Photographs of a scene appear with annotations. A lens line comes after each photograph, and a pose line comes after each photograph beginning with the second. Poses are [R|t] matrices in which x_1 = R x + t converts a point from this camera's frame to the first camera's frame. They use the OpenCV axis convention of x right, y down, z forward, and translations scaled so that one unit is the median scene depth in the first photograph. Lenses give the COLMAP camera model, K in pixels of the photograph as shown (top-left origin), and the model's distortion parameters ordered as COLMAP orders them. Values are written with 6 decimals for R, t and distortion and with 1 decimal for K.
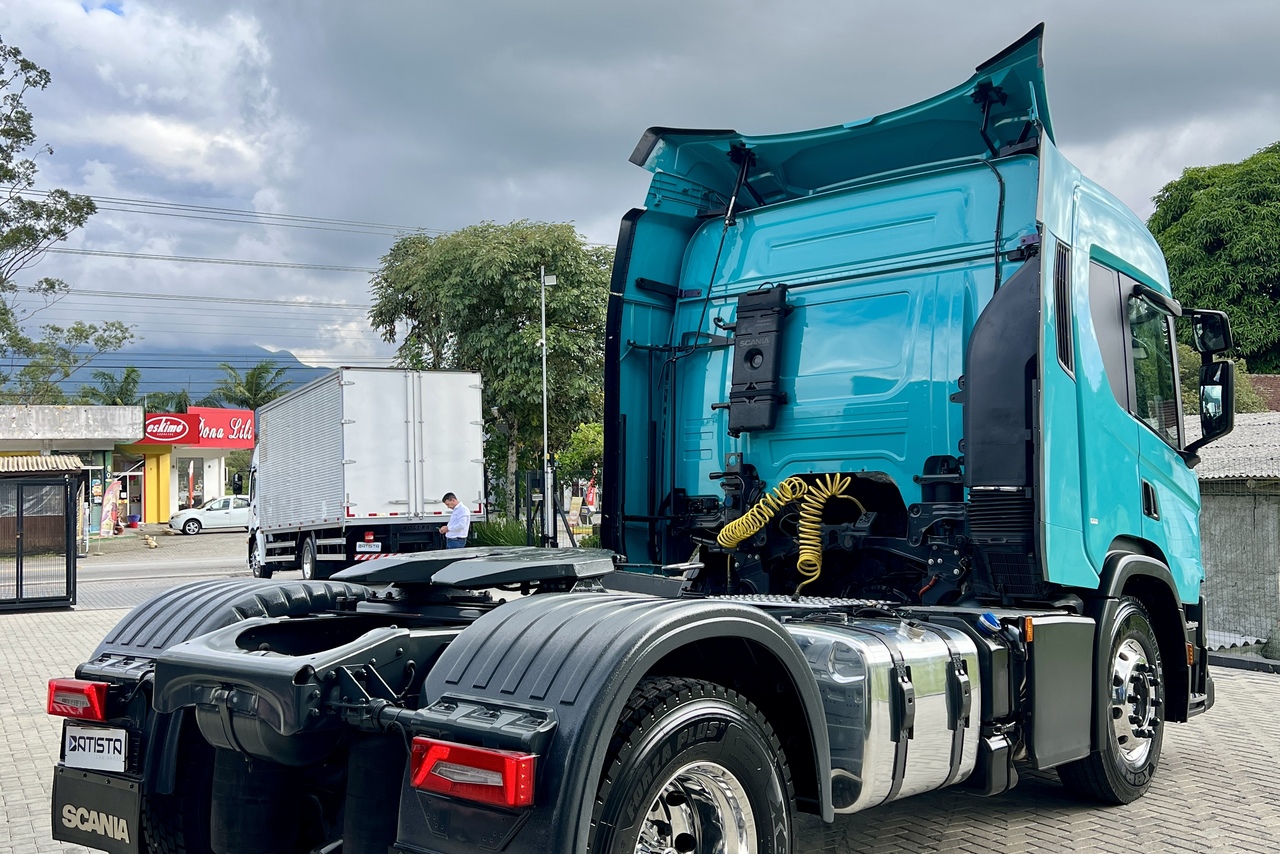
lens RADIAL K [[1335.5, 0, 638.6], [0, 1335.5, 430.3], [0, 0, 1]] dist [0.063711, 0.000000]
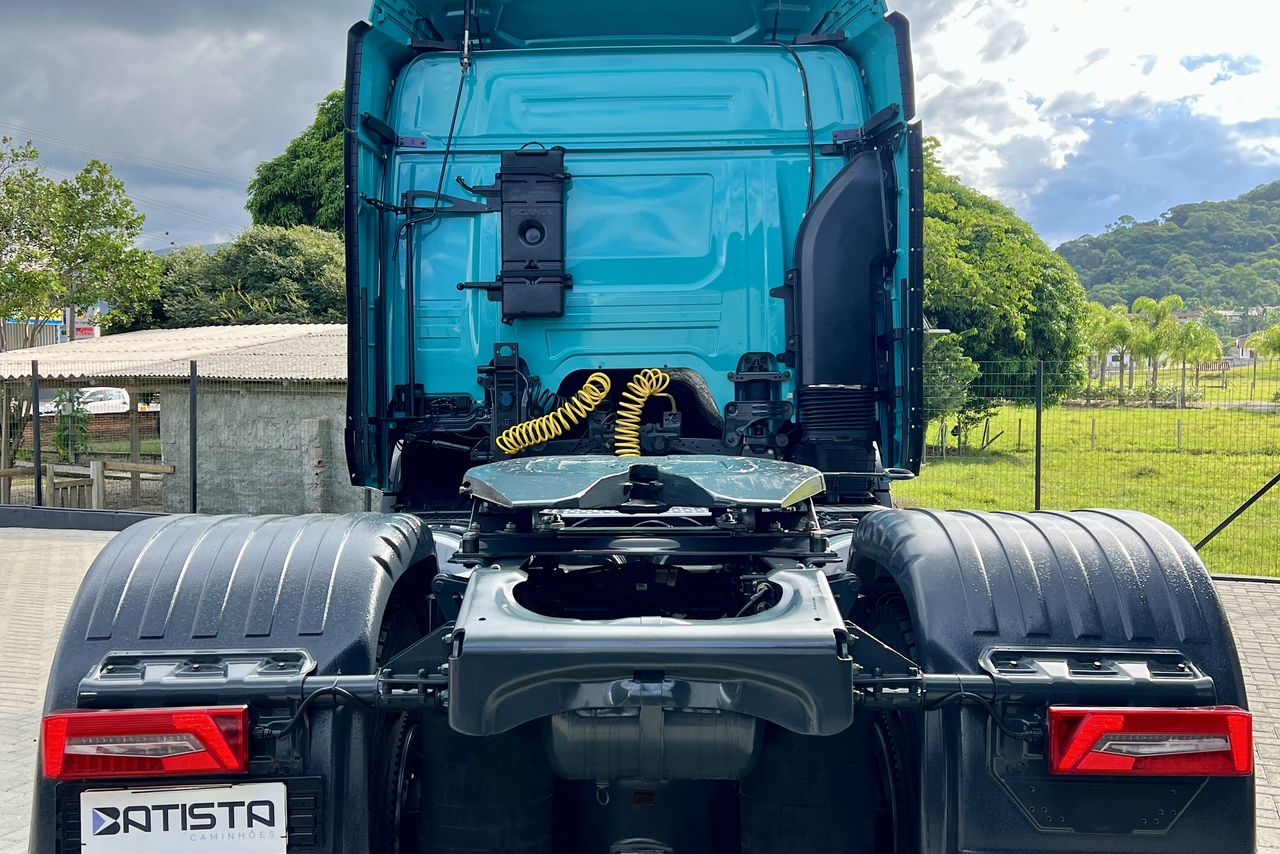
lens RADIAL K [[1335.5, 0, 640.1], [0, 1335.5, 422.1], [0, 0, 1]] dist [0.063711, 0.000000]
pose [[0.739740, -0.005001, 0.672874, -0.430724], [-0.037058, 0.998152, 0.048158, 0.023288], [-0.671871, -0.060560, 0.738188, 0.319406]]
